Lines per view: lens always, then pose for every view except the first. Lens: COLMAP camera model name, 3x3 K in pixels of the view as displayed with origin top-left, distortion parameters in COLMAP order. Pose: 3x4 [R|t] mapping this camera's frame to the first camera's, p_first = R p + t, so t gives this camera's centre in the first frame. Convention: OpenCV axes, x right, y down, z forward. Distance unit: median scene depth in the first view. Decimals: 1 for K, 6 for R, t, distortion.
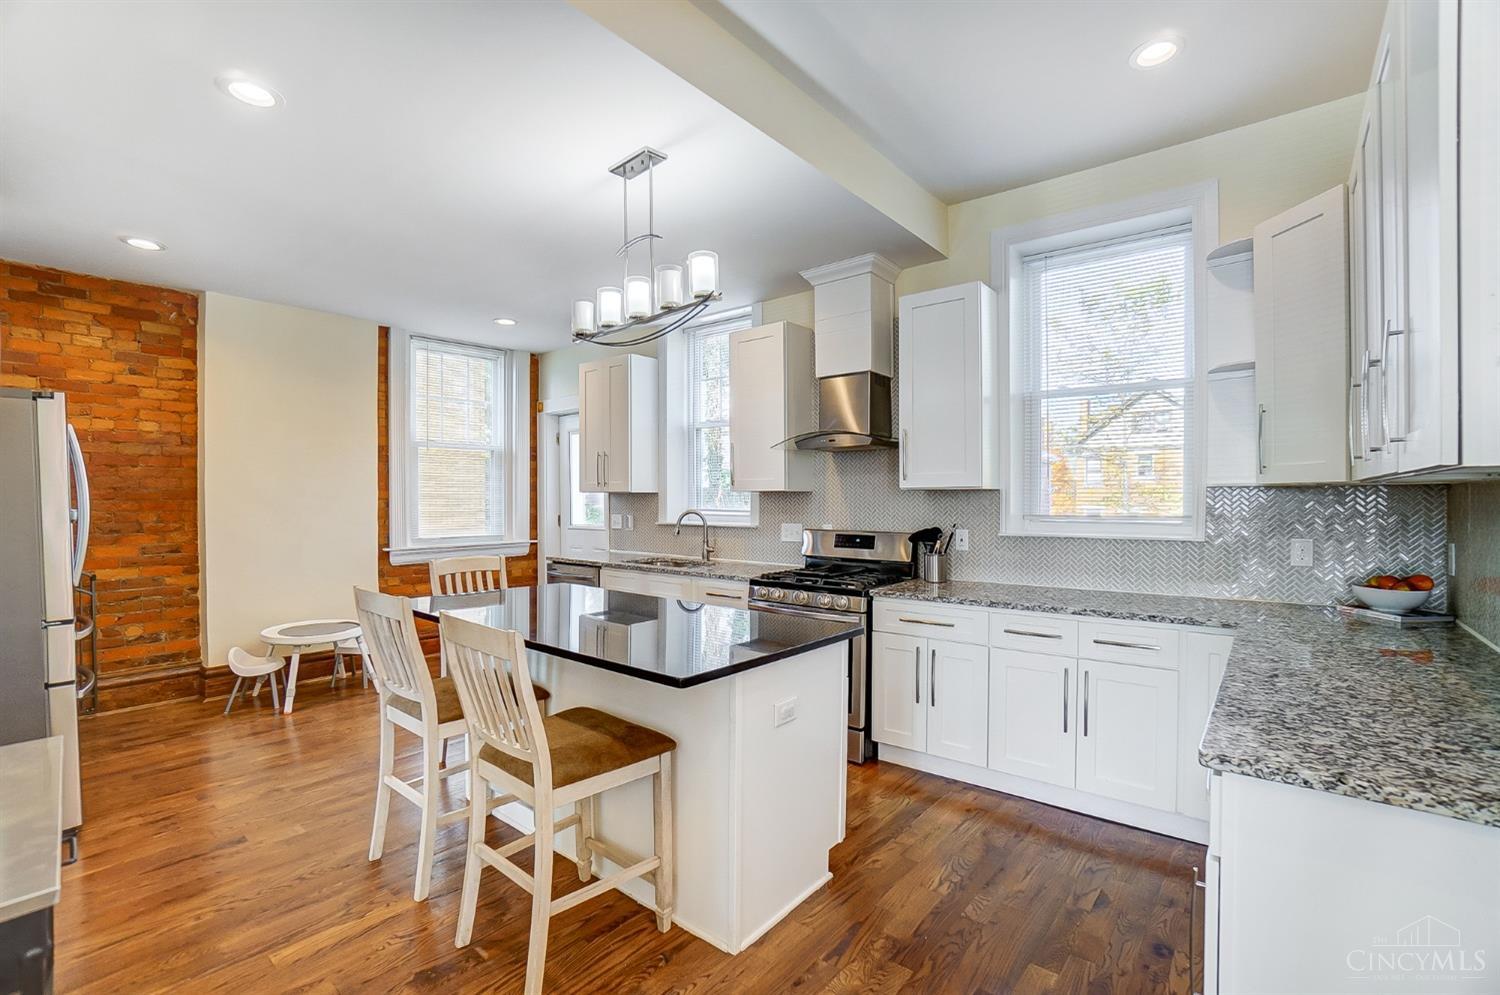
lens RADIAL K [[669.1, 0, 745.0], [0, 669.1, 499.5], [0, 0, 1]] dist [-0.038045, 0.011337]
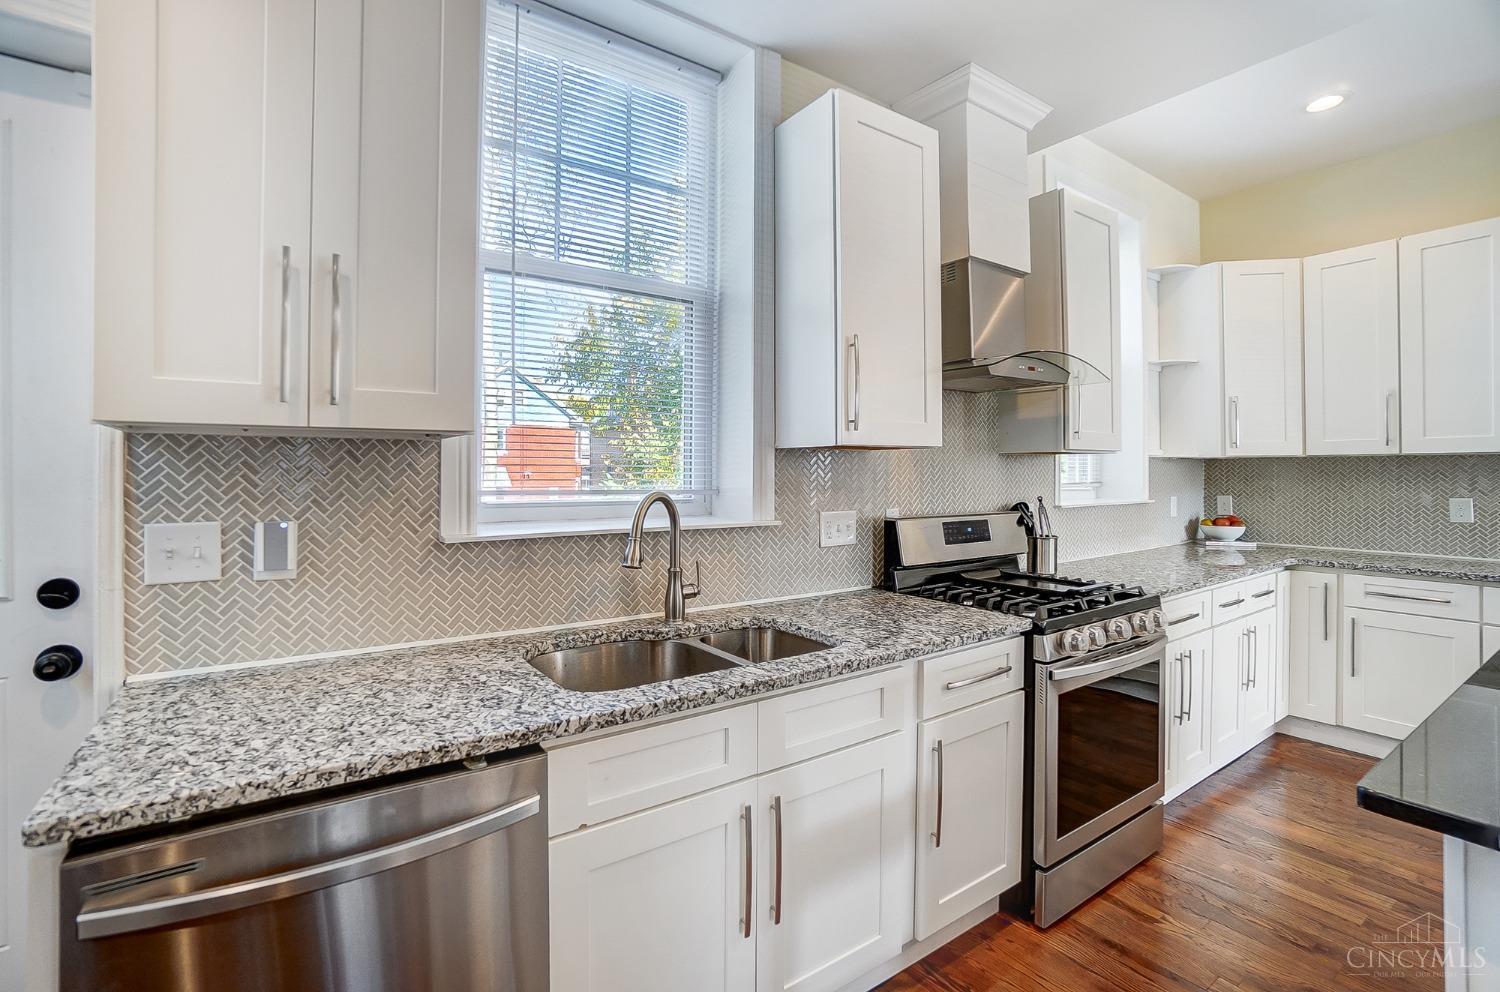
lens RADIAL K [[669.1, 0, 739.3], [0, 669.1, 472.3], [0, 0, 1]] dist [-0.038045, 0.011337]
pose [[0.284859, 0.003627, 0.958563, -0.491952], [0.003981, 0.999980, -0.004967, 0.008571], [-0.958561, 0.005232, 0.284839, 1.007817]]
